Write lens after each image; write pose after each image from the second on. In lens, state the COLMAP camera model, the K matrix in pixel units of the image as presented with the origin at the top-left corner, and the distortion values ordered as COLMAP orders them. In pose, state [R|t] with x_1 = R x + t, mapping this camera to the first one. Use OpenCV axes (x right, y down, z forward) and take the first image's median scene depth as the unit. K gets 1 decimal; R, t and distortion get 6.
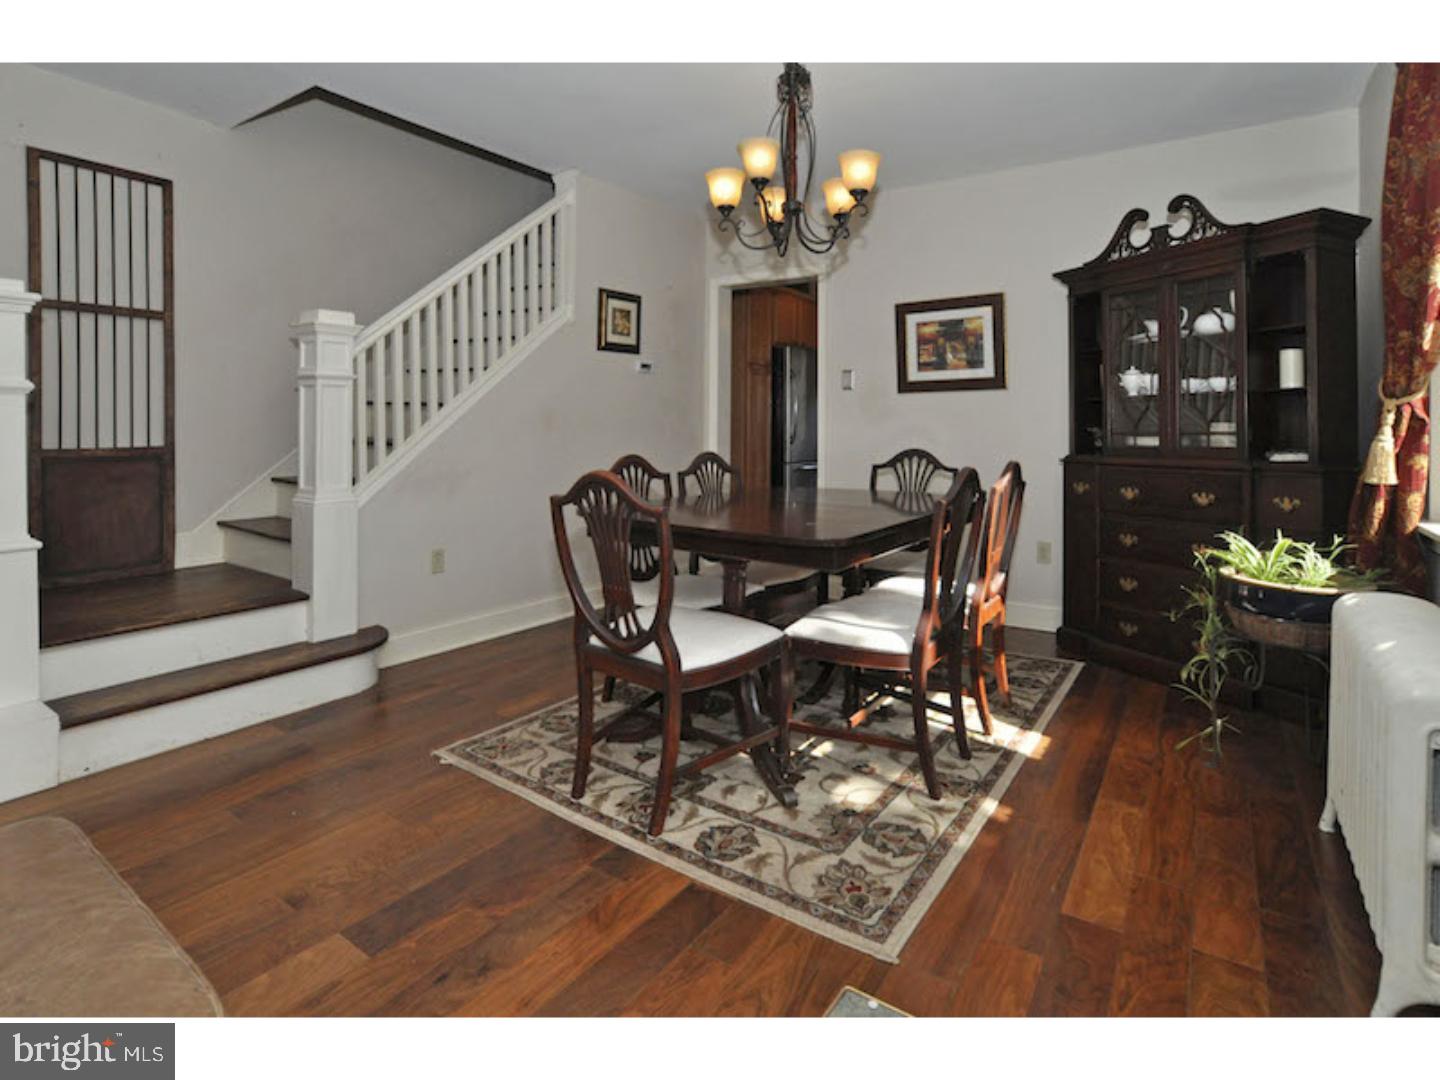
lens RADIAL K [[747.9, 0, 718.9], [0, 747.9, 444.2], [0, 0, 1]] dist [-0.040345, -0.001062]
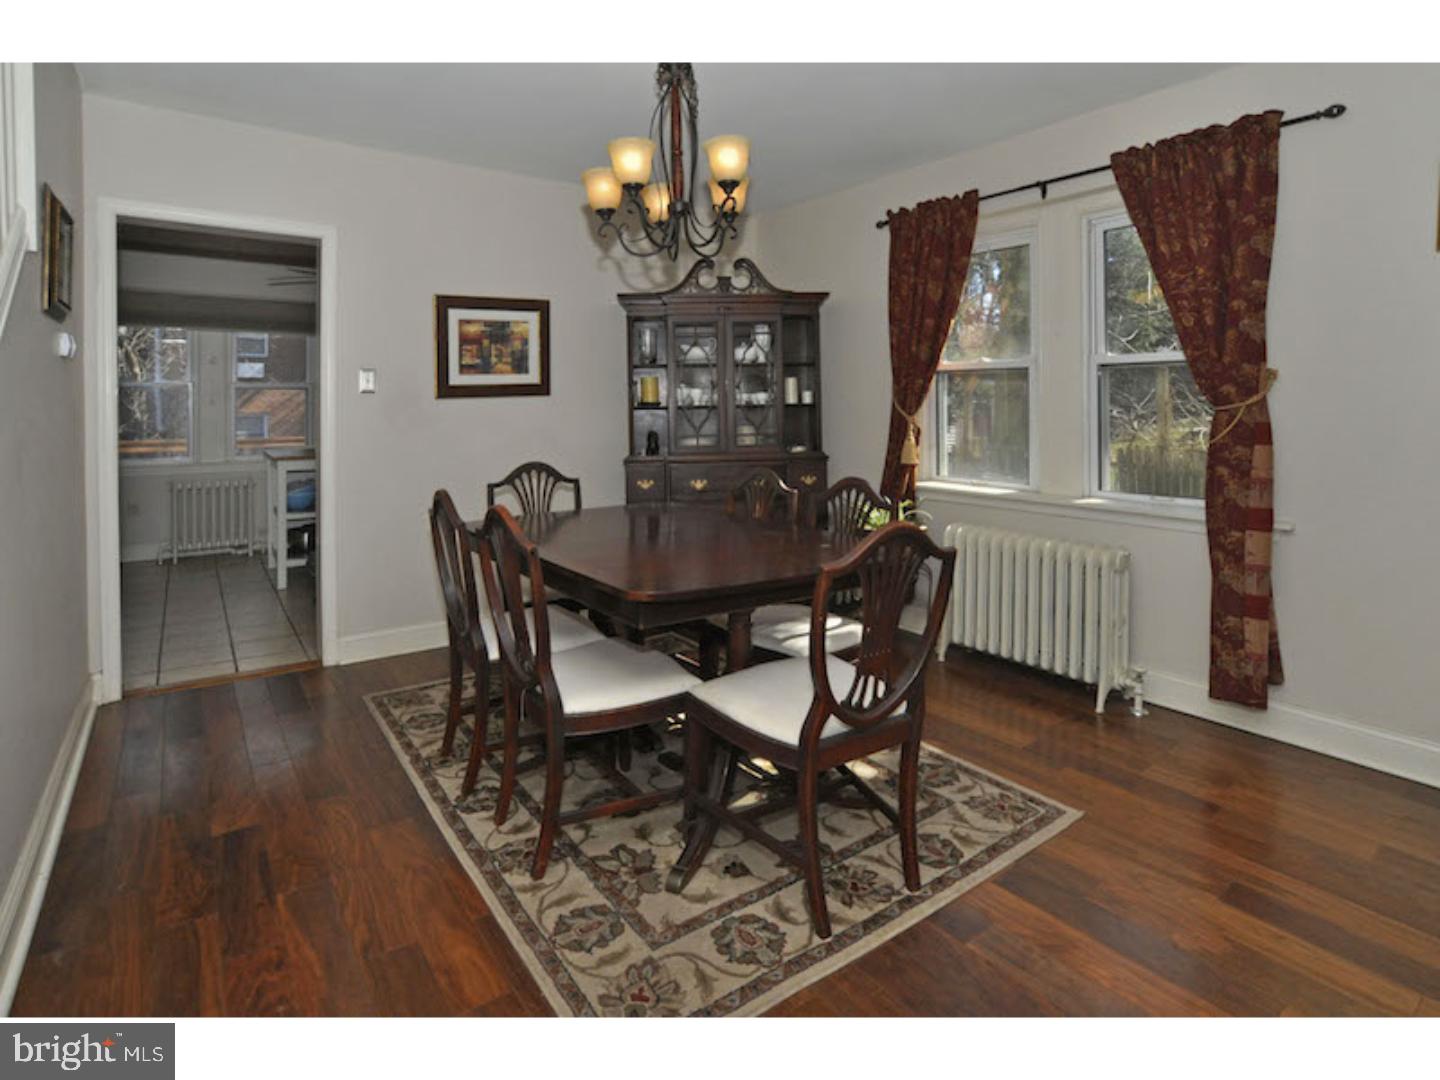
lens RADIAL K [[747.9, 0, 718.9], [0, 747.9, 444.2], [0, 0, 1]] dist [-0.040345, -0.001062]
pose [[0.320049, -0.058526, 0.945591, -0.623692], [0.032979, 0.998173, 0.050618, -0.064111], [-0.946827, 0.014984, 0.321395, 0.555430]]
